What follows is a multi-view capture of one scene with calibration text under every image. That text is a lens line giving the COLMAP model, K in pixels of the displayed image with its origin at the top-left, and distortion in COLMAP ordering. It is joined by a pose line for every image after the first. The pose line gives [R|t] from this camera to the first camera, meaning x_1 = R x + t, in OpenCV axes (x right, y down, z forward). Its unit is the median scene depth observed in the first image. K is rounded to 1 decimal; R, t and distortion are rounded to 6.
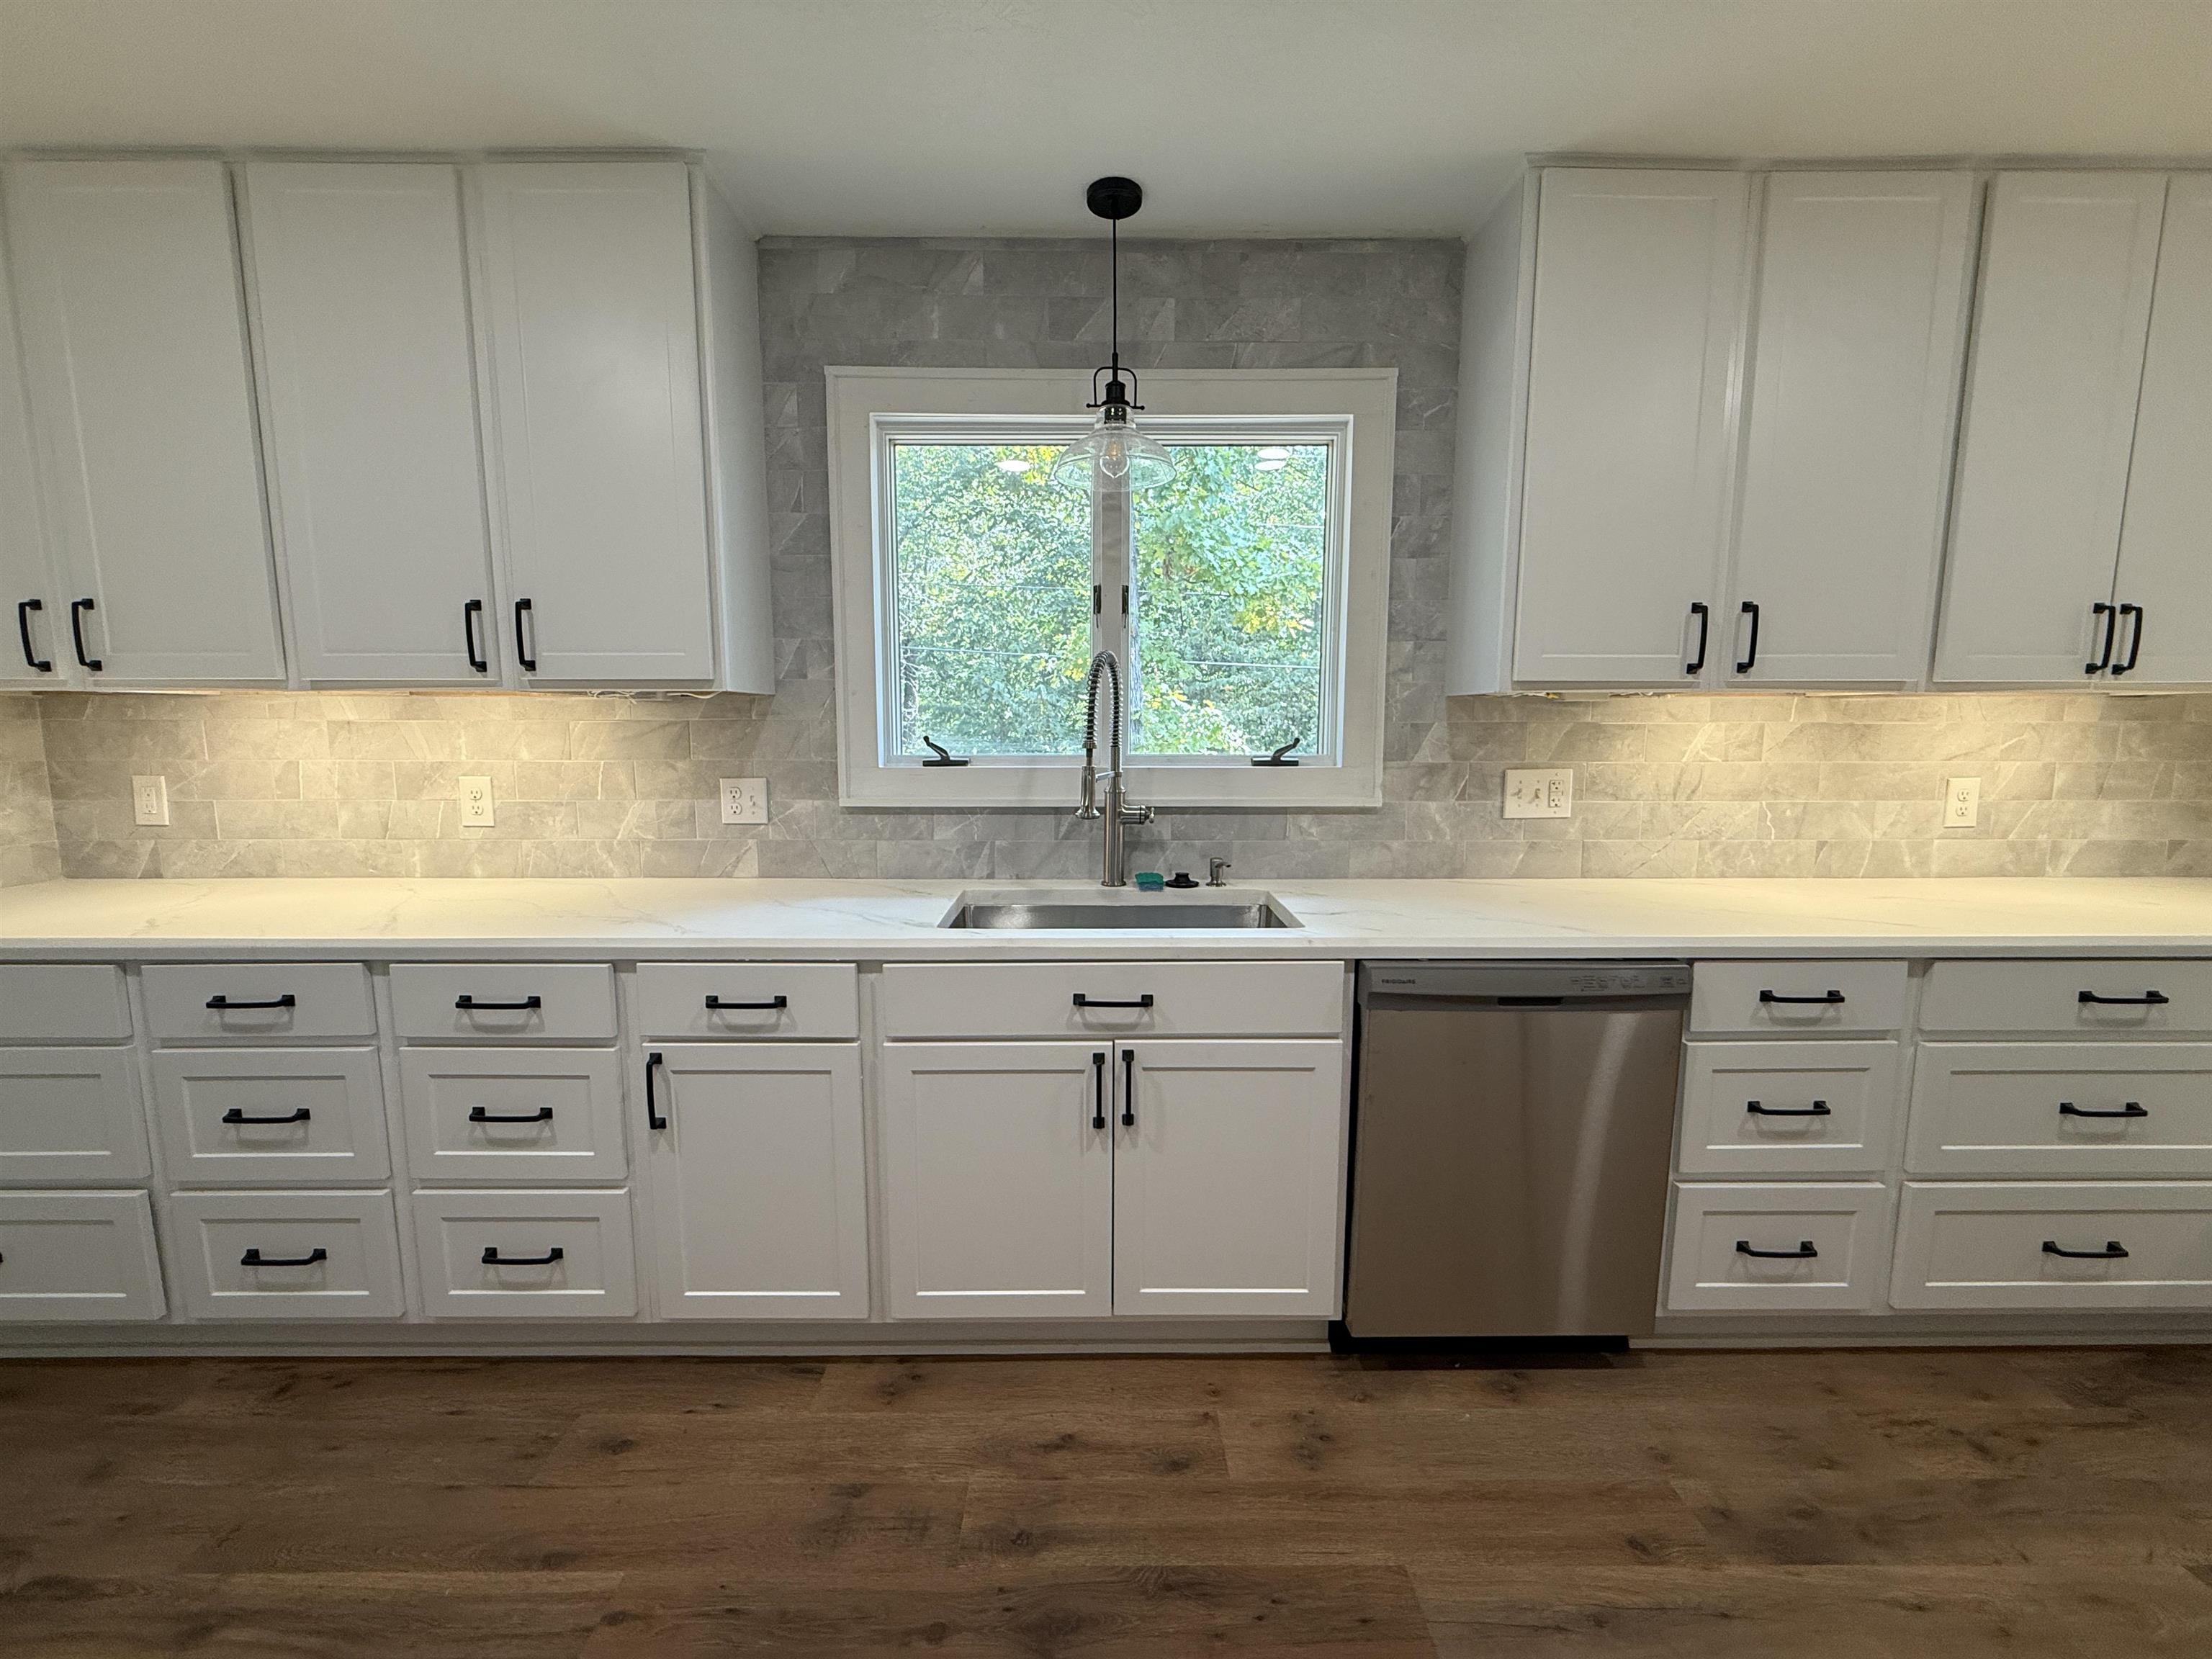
lens RADIAL K [[887.6, 0, 1105.3], [0, 887.6, 832.2], [0, 0, 1]] dist [0.000918, 0.000171]
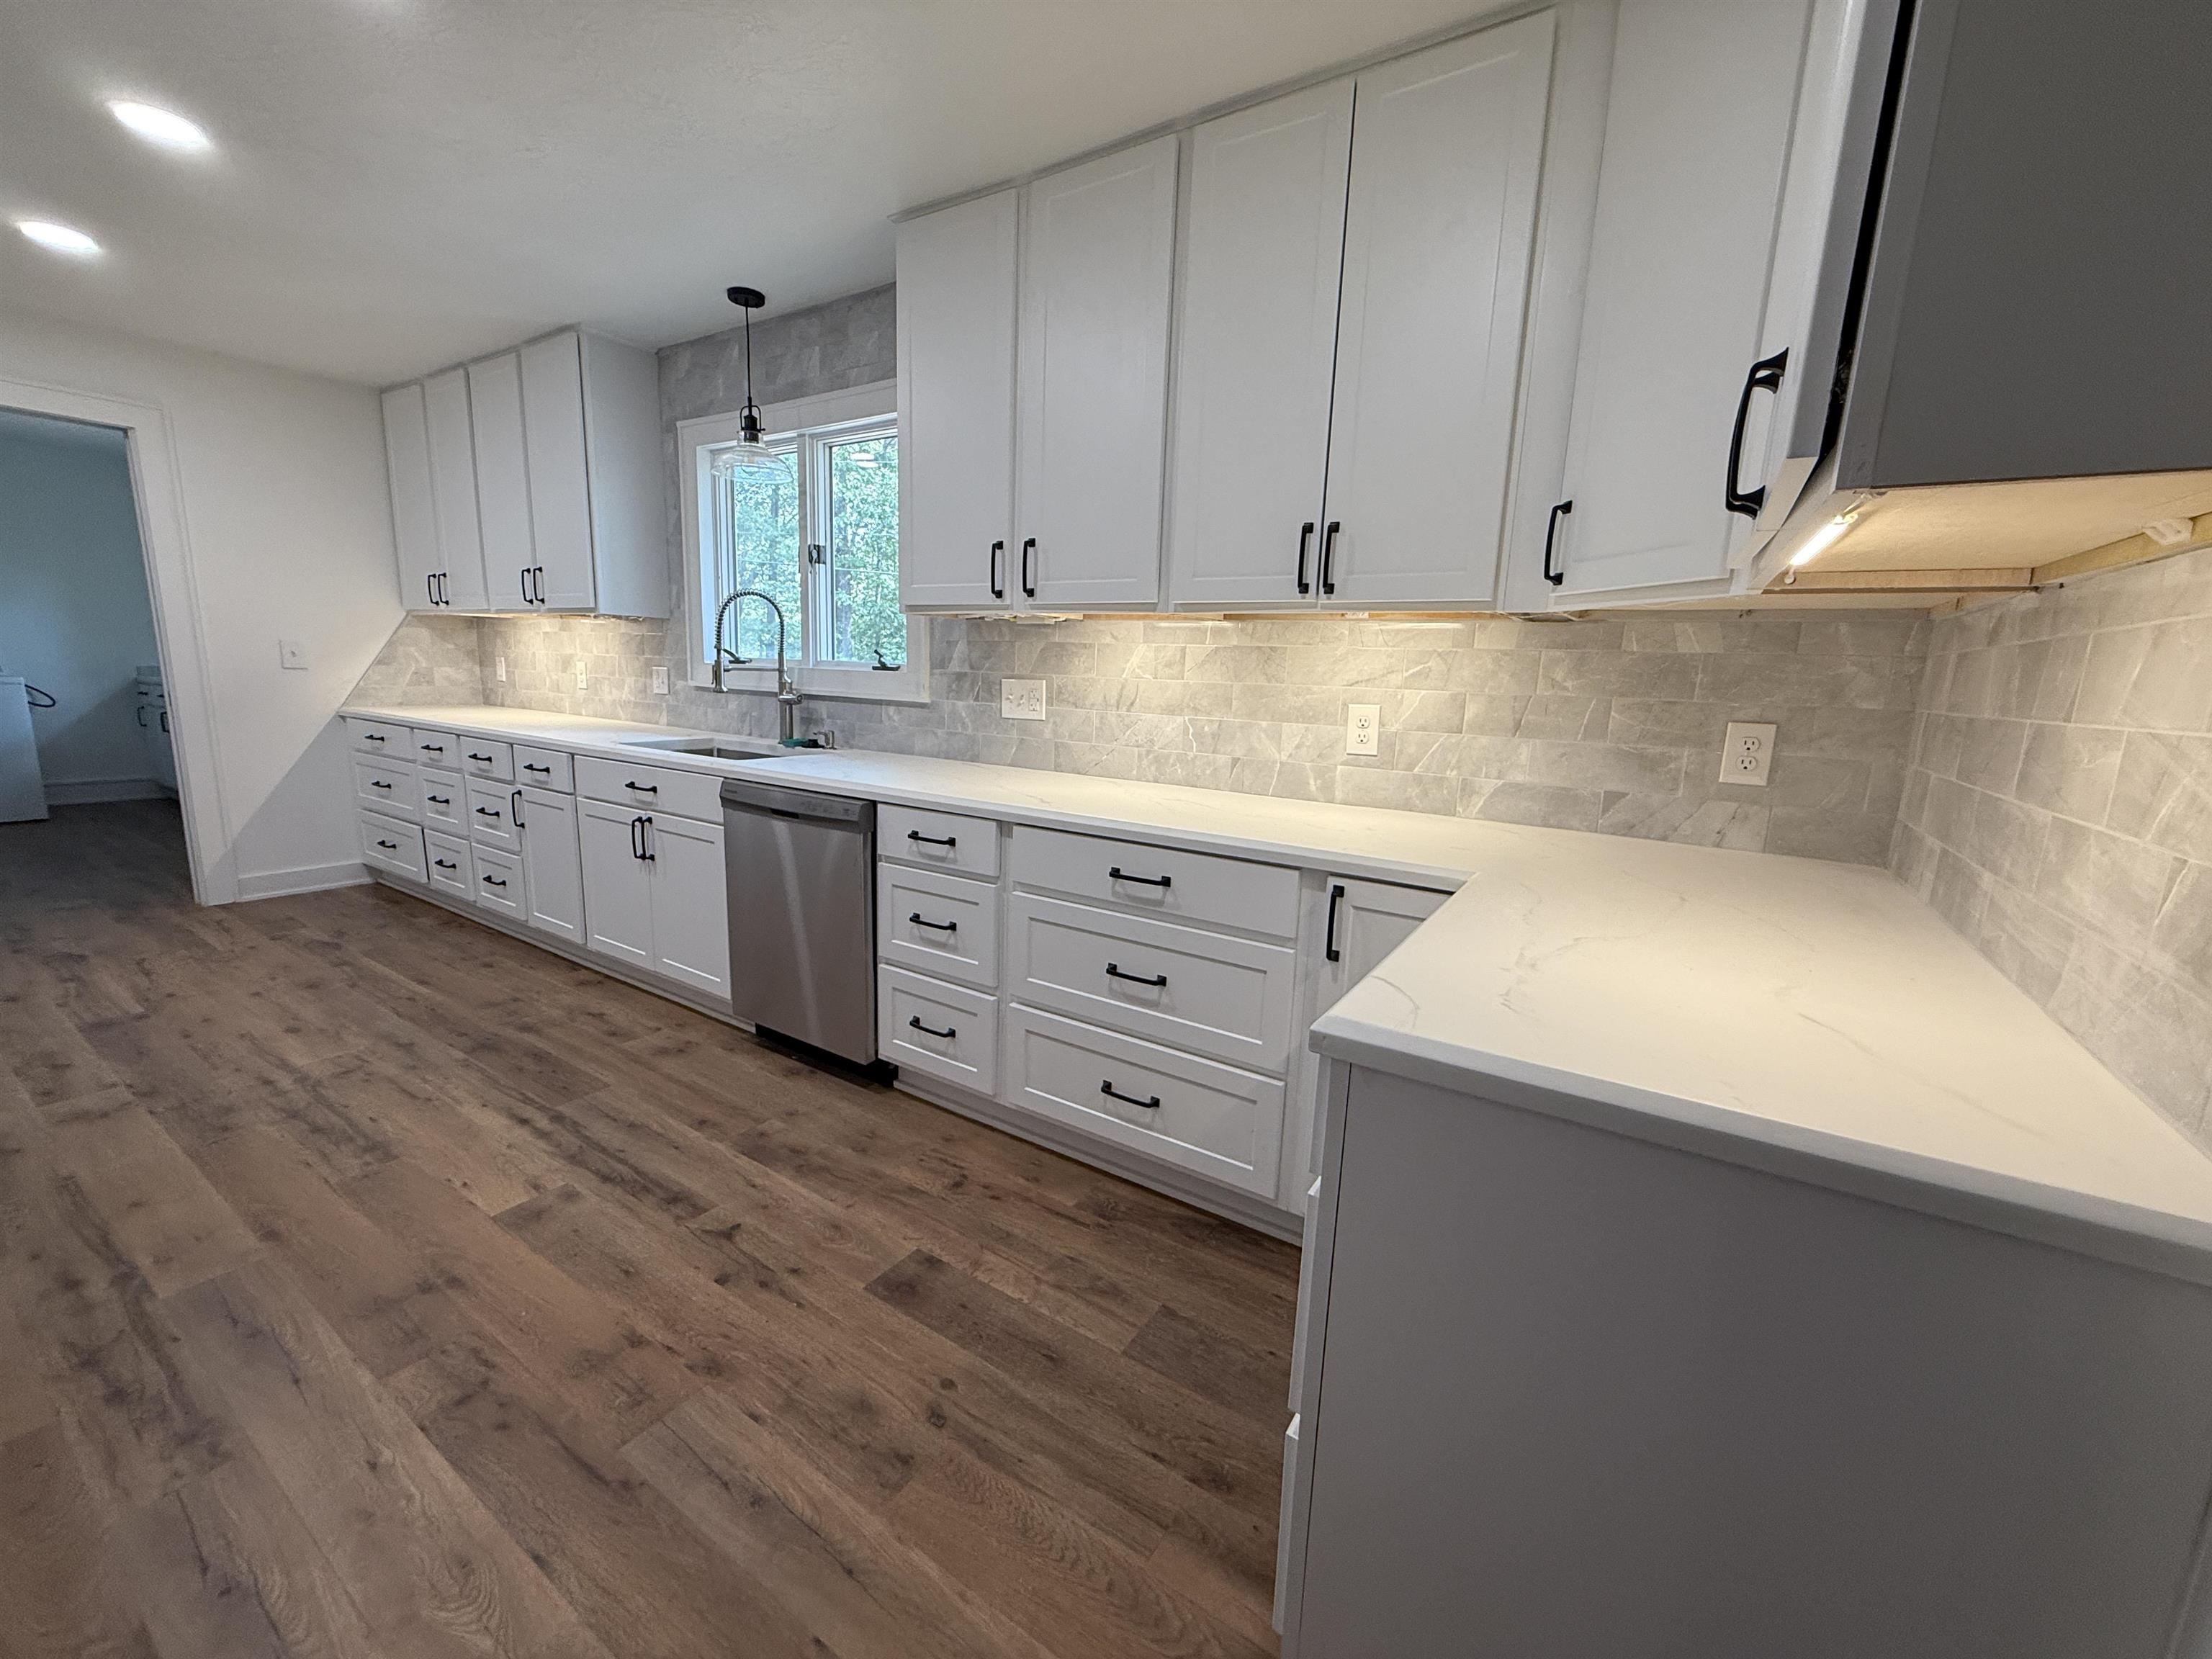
lens RADIAL K [[887.6, 0, 1081.1], [0, 887.6, 818.8], [0, 0, 1]] dist [0.000918, 0.000171]
pose [[0.827470, 0.124076, -0.547630, 1.264564], [-0.084830, 0.991710, 0.096512, -0.003833], [0.555065, -0.033406, 0.831136, 0.000380]]
